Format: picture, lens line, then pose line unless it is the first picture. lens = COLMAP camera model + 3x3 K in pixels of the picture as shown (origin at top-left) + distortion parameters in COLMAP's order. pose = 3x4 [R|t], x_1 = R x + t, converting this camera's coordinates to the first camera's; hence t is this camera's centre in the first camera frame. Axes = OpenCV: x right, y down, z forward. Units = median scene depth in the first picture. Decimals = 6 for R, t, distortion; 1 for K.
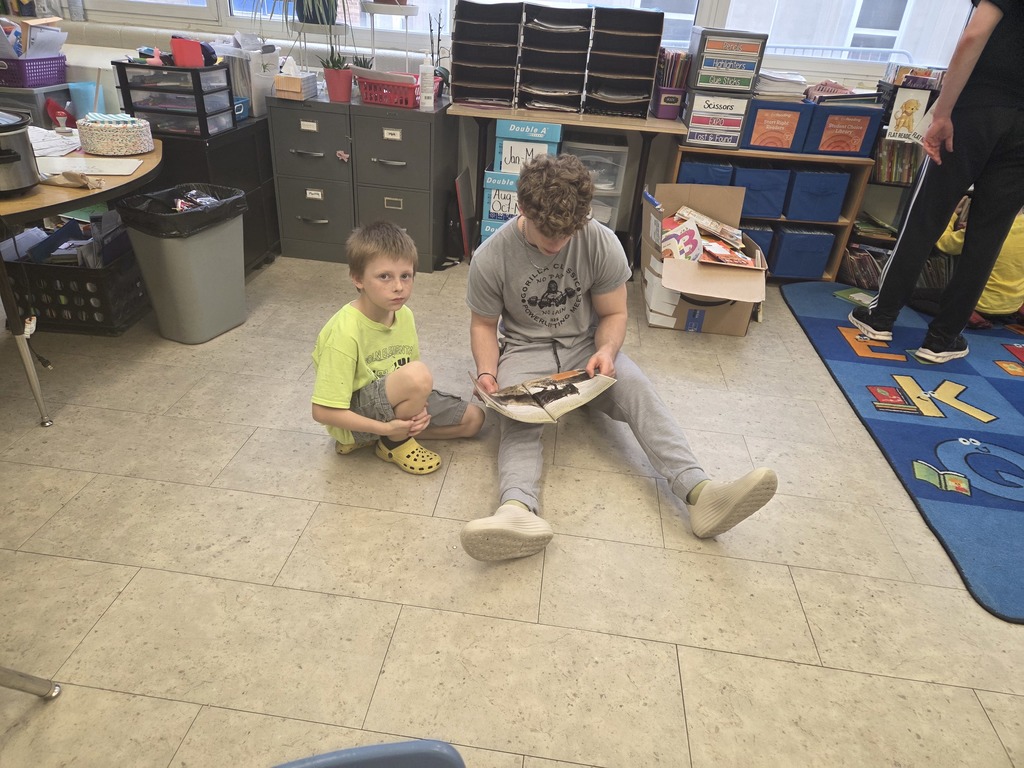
lens RADIAL K [[680.1, 0, 507.3], [0, 680.1, 392.9], [0, 0, 1]] dist [0.037578, -0.037648]
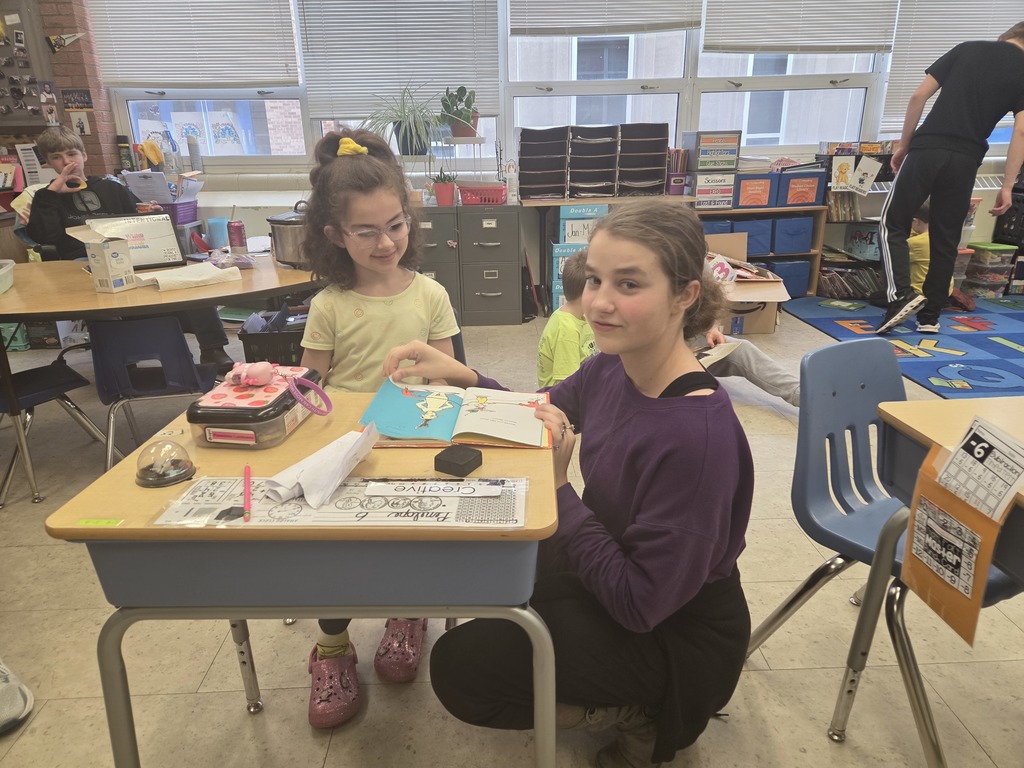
lens RADIAL K [[680.1, 0, 505.9], [0, 680.1, 378.7], [0, 0, 1]] dist [0.037578, -0.037648]
pose [[0.985539, -0.130588, 0.107982, -0.308600], [0.148457, 0.972642, -0.178687, 0.155932], [-0.081694, 0.192133, 0.977963, -0.243699]]
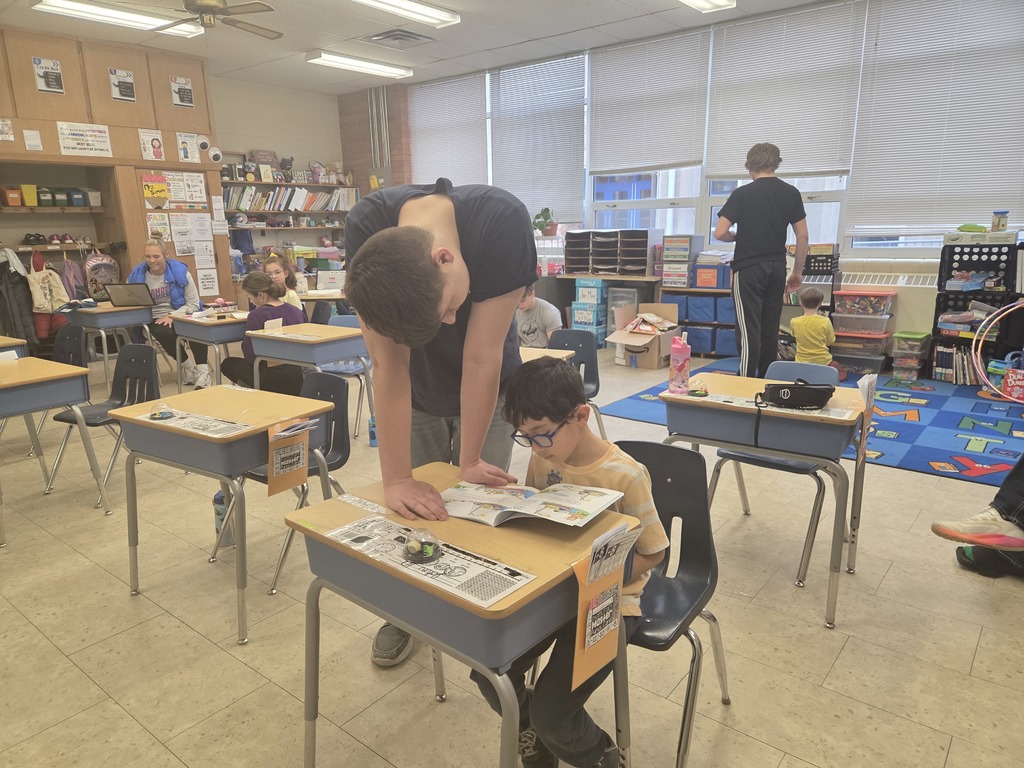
lens RADIAL K [[680.1, 0, 514.1], [0, 680.1, 389.0], [0, 0, 1]] dist [0.037578, -0.037648]
pose [[0.850669, 0.041719, -0.524044, 0.967228], [-0.195456, 0.950485, -0.241611, 0.499638], [0.488016, 0.307959, 0.816702, -0.768641]]
